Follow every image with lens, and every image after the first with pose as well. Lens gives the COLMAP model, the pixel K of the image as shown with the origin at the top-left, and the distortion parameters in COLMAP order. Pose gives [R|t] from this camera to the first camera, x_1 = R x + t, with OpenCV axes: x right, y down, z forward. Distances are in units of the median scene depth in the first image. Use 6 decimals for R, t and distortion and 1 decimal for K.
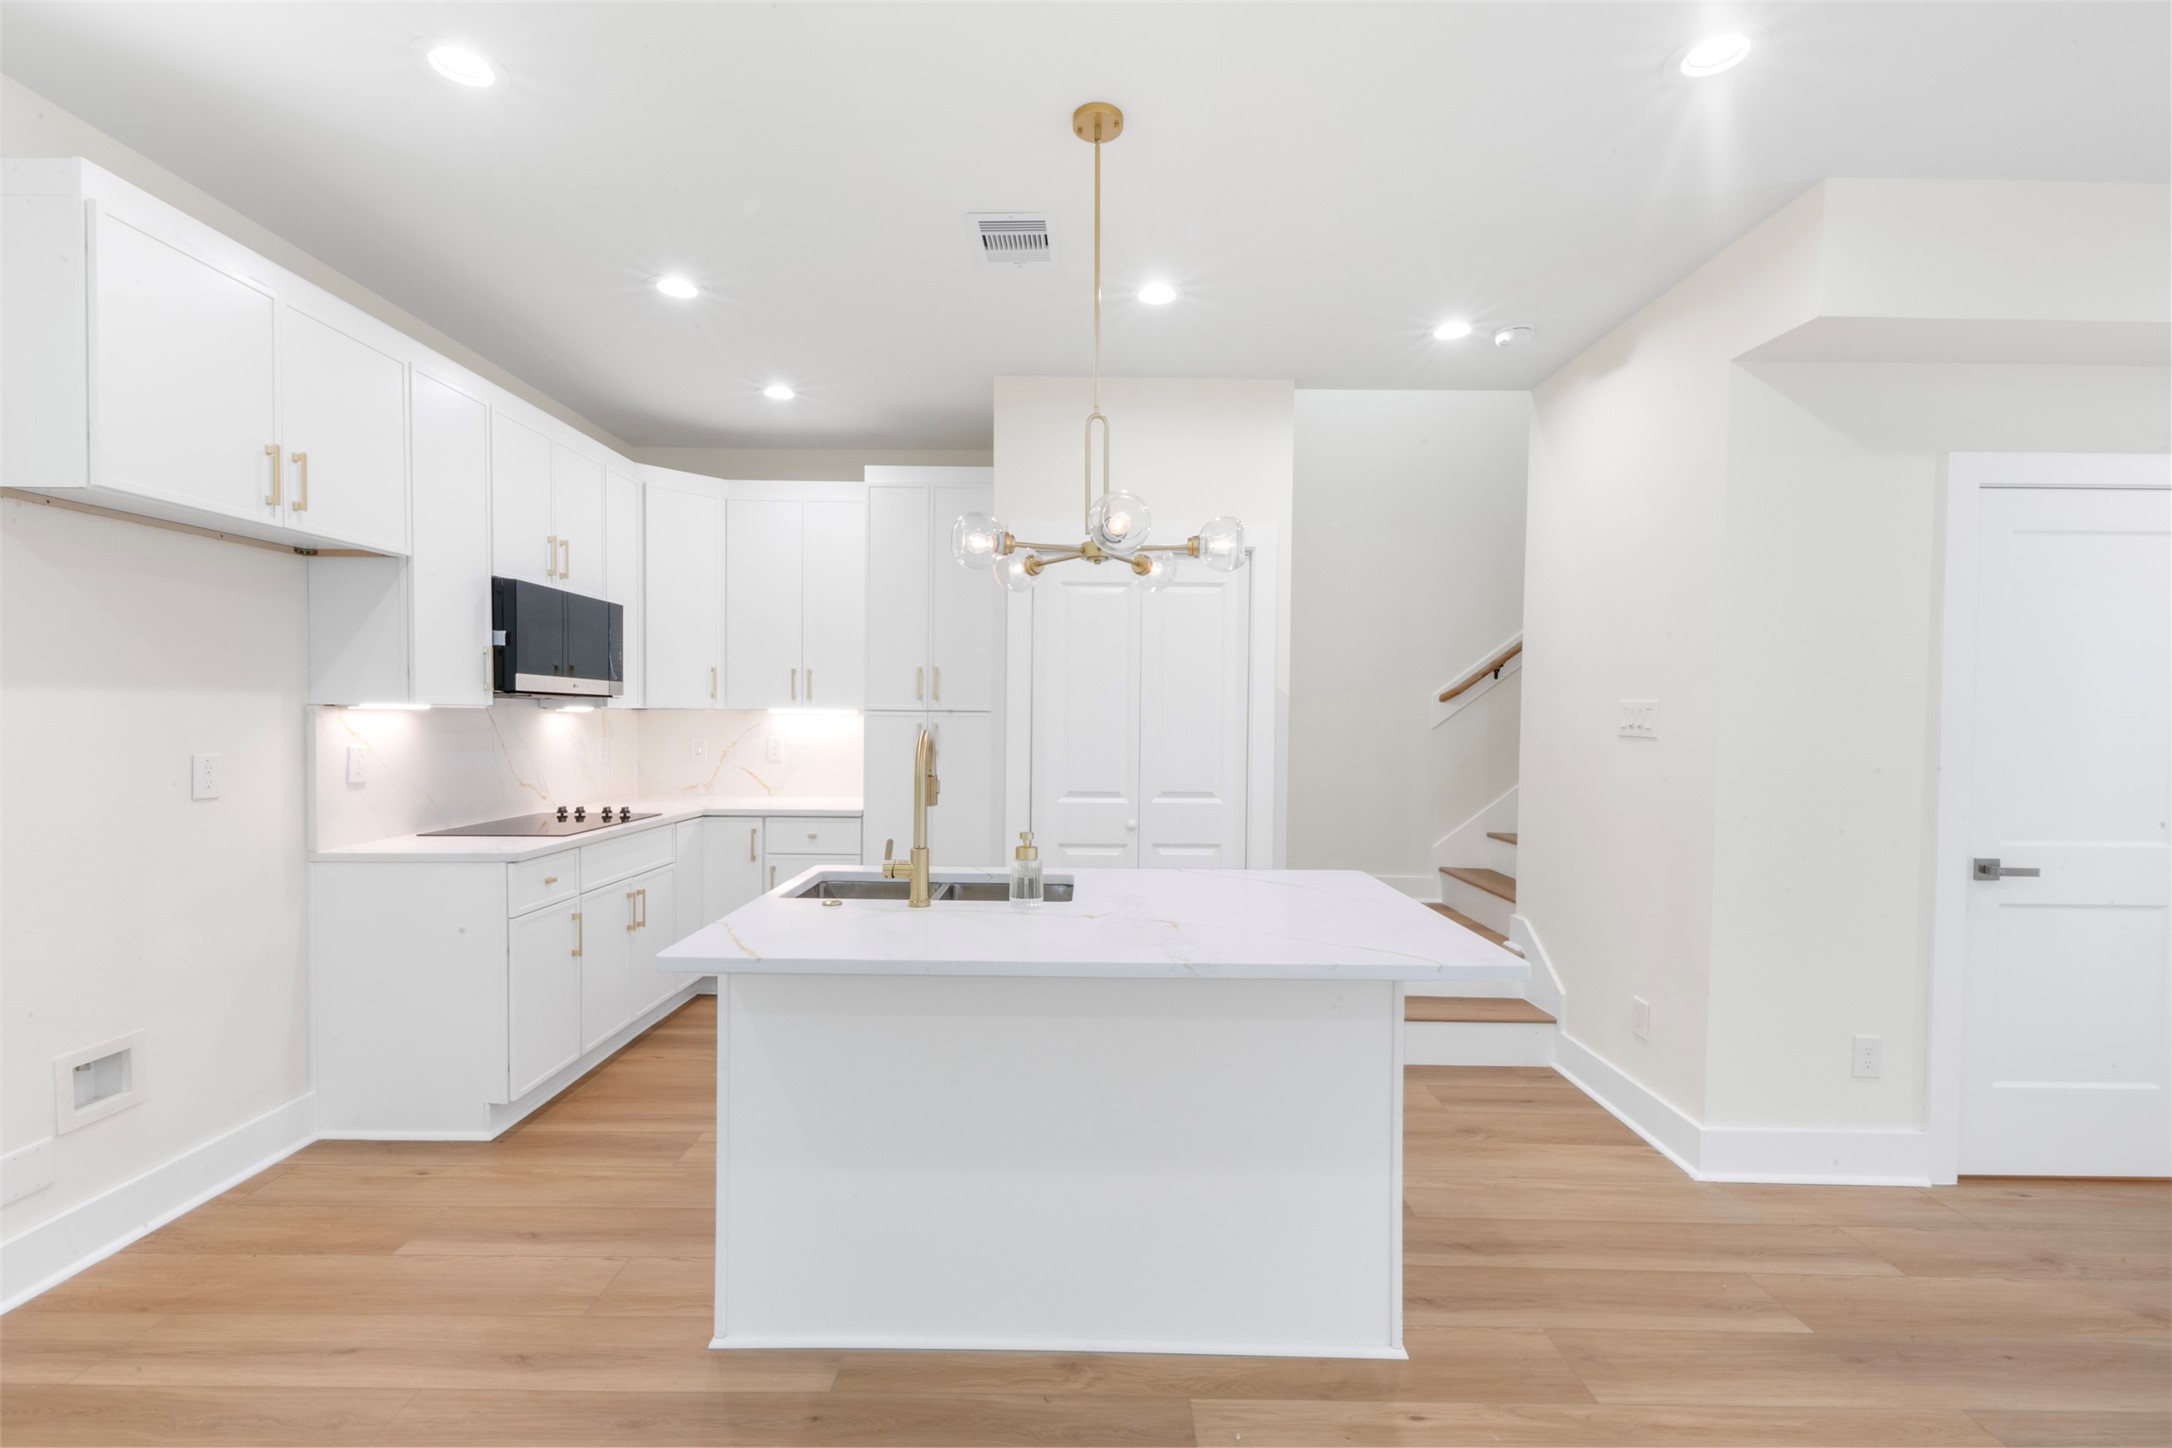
lens RADIAL K [[925.4, 0, 1079.6], [0, 925.4, 739.6], [0, 0, 1]] dist [0.007978, -0.000110]
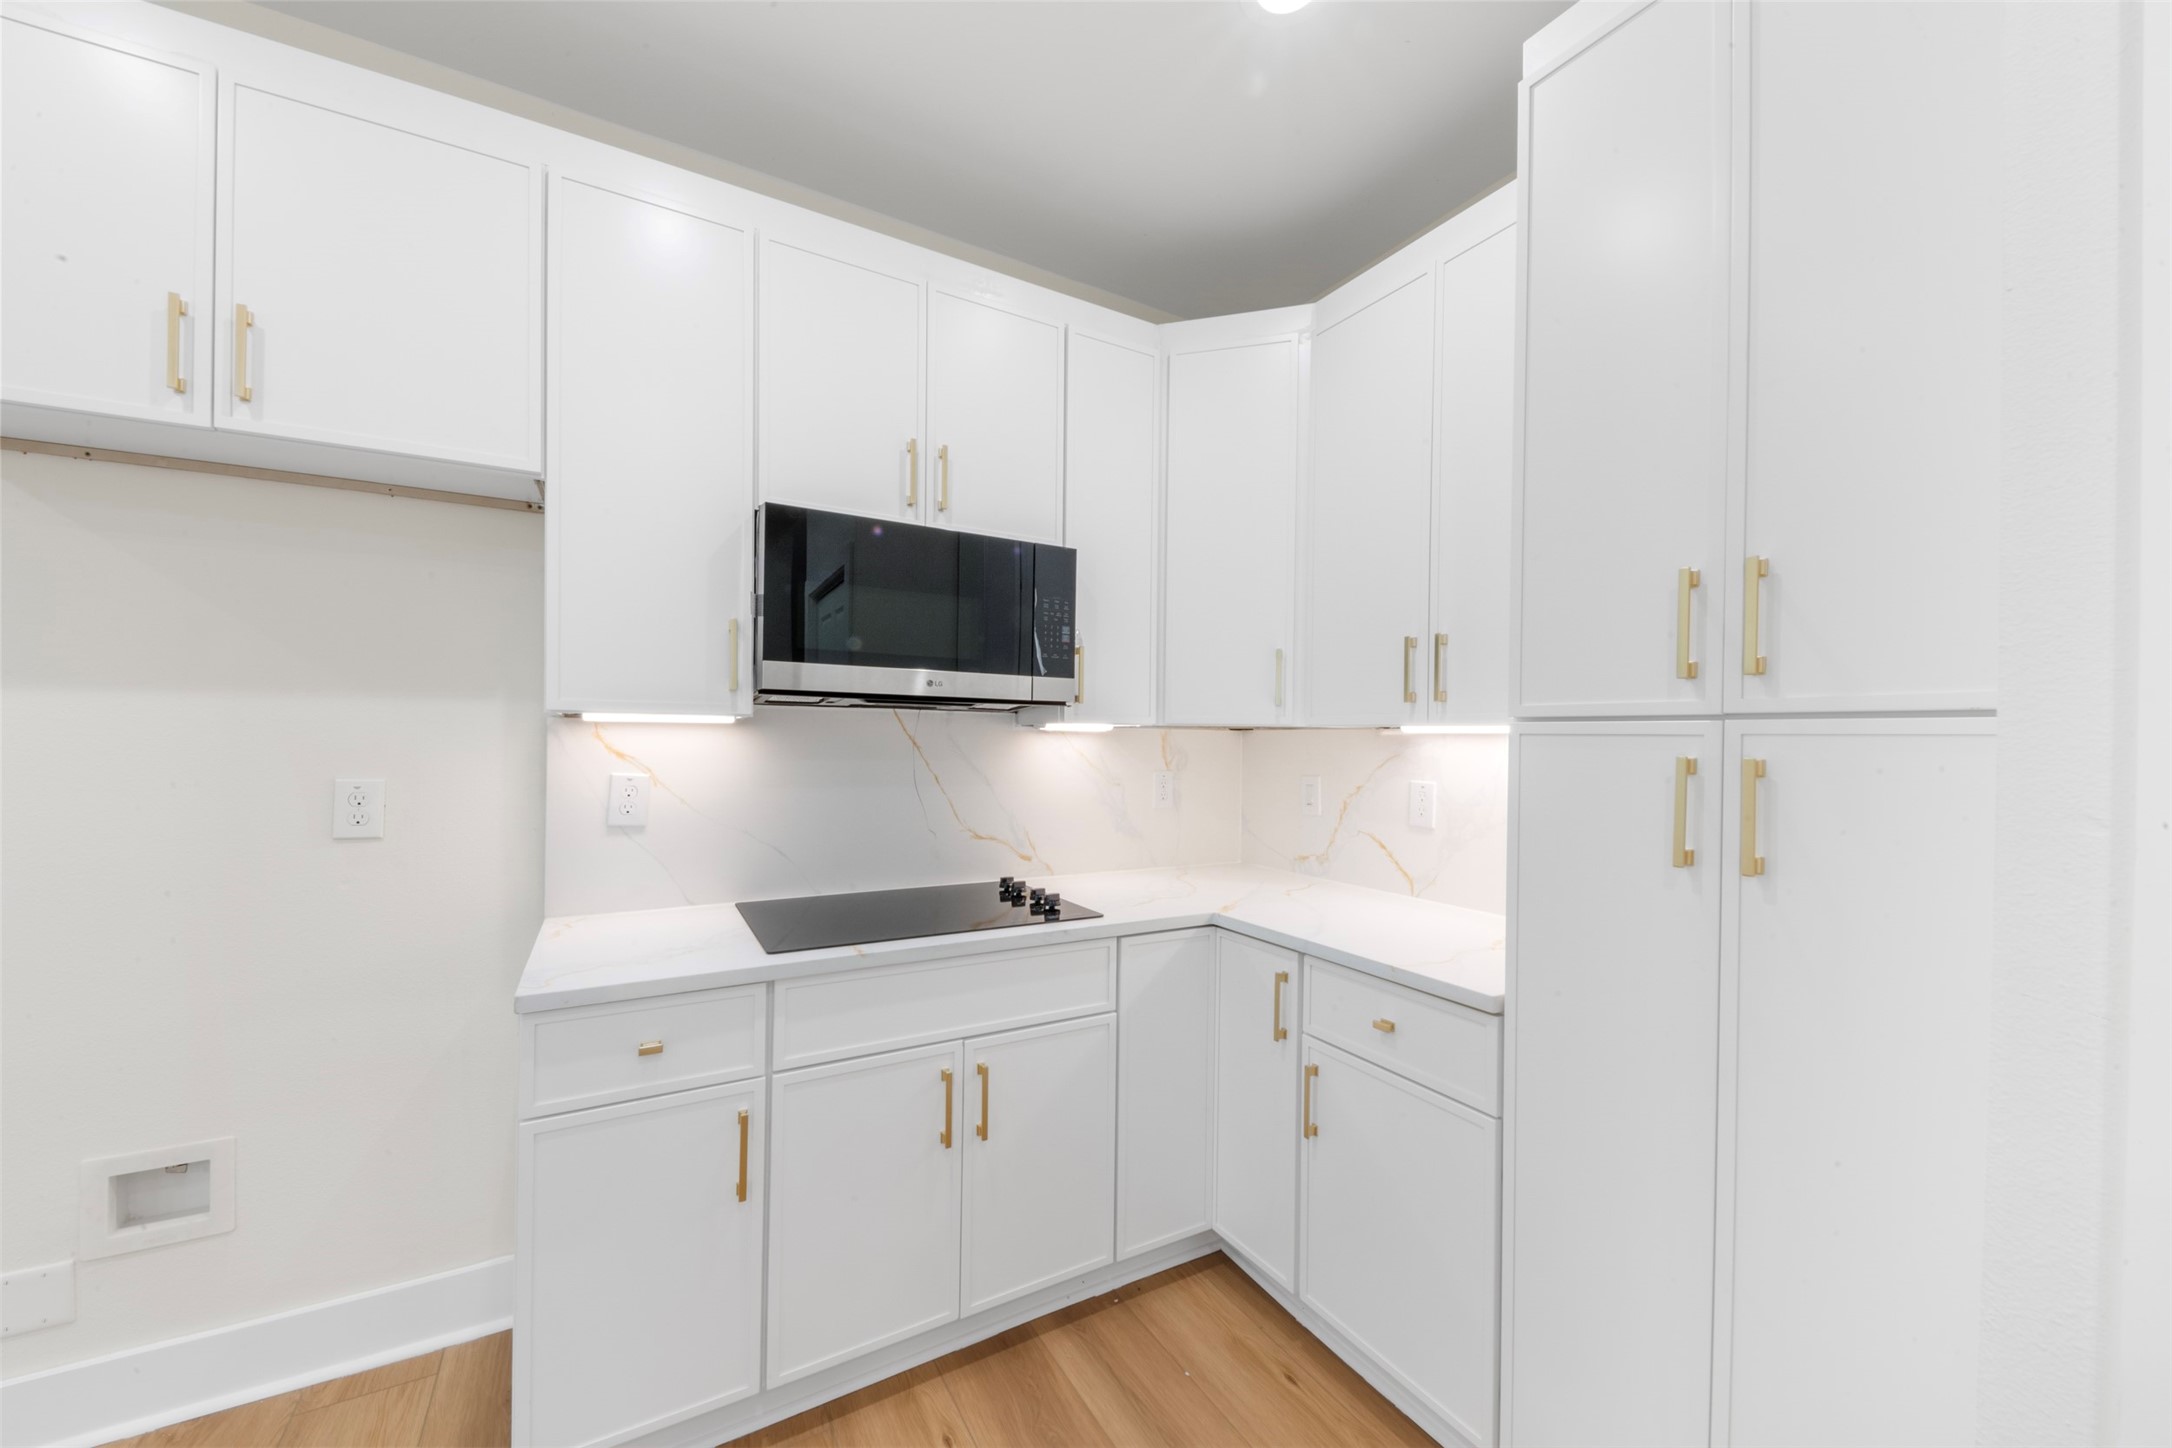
lens RADIAL K [[798.2, 0, 1084.3], [0, 798.2, 741.1], [0, 0, 1]] dist [-0.000835, -0.003085]
pose [[0.509055, -0.000949, -0.860734, -0.059950], [-0.029883, 0.999377, -0.018775, -0.014823], [0.860215, 0.035279, 0.508709, 0.836338]]
